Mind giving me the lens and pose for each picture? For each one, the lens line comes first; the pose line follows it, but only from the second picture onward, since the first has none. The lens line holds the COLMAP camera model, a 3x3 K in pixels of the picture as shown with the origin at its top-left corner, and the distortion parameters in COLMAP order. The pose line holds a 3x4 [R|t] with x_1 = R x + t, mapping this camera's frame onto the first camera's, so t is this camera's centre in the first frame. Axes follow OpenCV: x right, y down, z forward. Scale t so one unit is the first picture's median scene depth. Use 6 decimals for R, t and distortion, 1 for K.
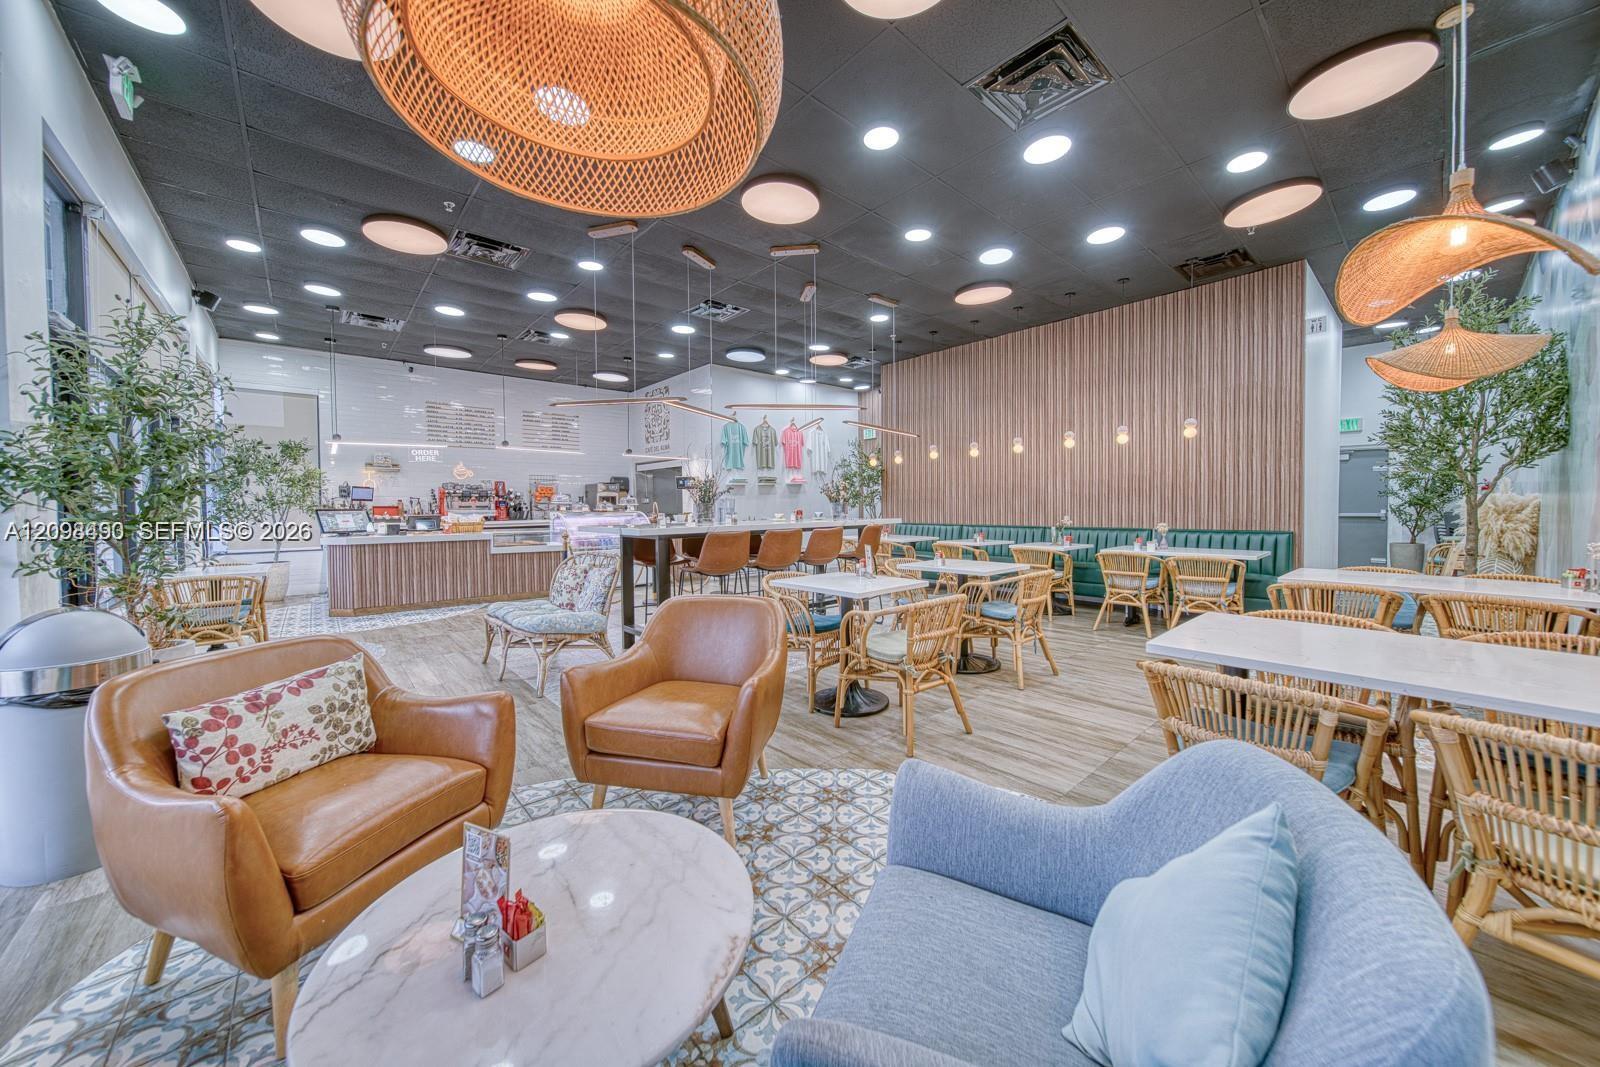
lens RADIAL K [[559.5, 0, 801.4], [0, 559.5, 520.4], [0, 0, 1]] dist [0.000913, 0.000065]
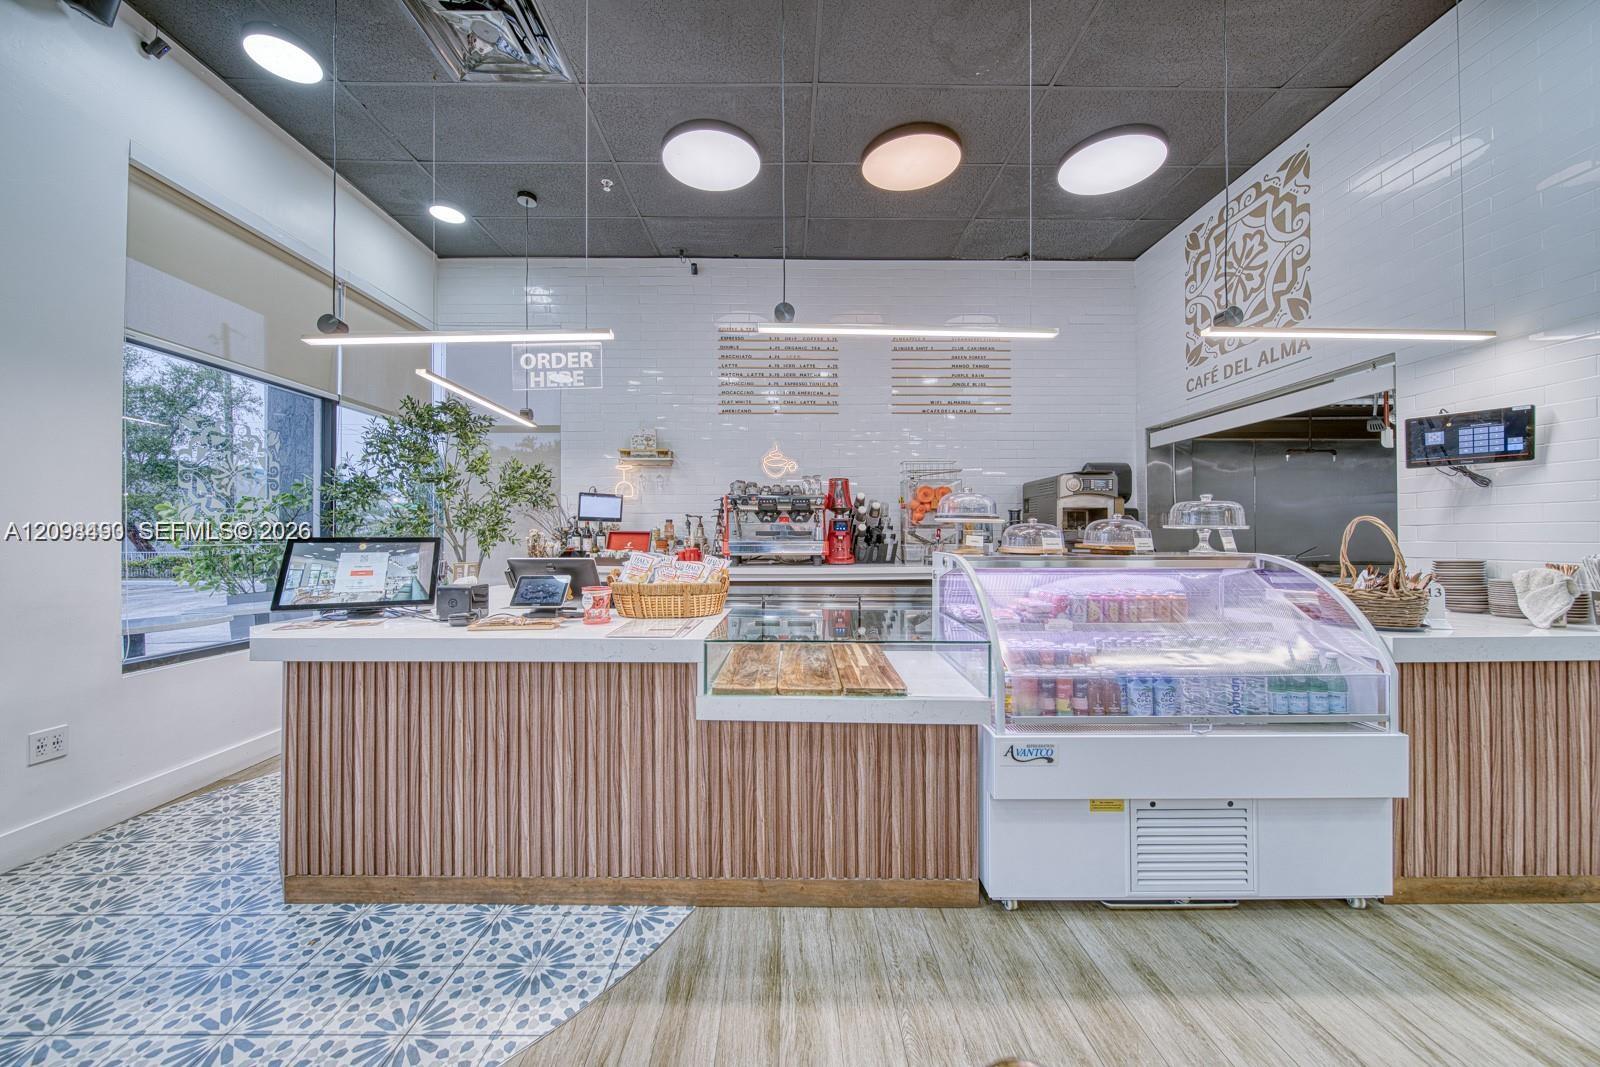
lens RADIAL K [[563.7, 0, 800.0], [0, 563.7, 533.5], [0, 0, 1]] dist [-0.001652, -0.000401]
pose [[0.766778, 0.005315, -0.641890, -0.289231], [-0.022240, 0.999585, -0.018290, -0.016873], [0.641527, 0.028299, 0.766578, 0.677551]]
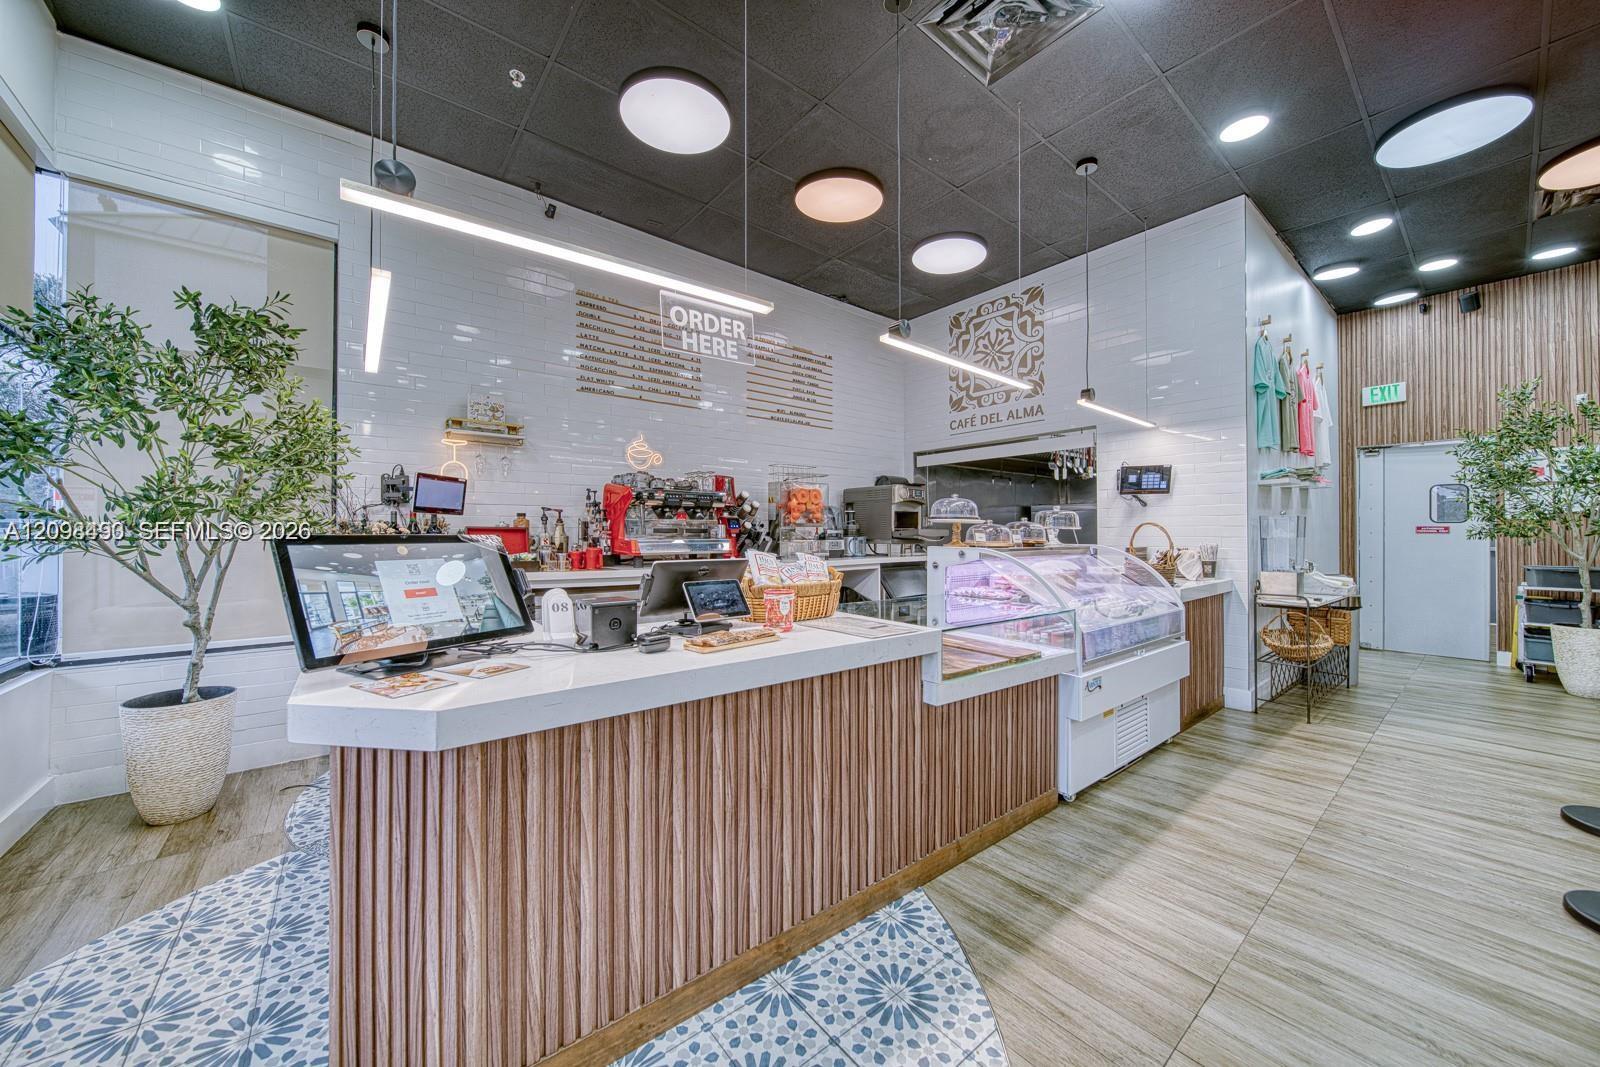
lens RADIAL K [[560.0, 0, 797.4], [0, 560.0, 530.3], [0, 0, 1]] dist [-0.002048, -0.000116]
pose [[0.999255, 0.007853, -0.037775, -0.495683], [-0.009027, 0.999478, -0.031018, -0.012741], [0.037512, 0.031336, 0.998805, 0.592344]]
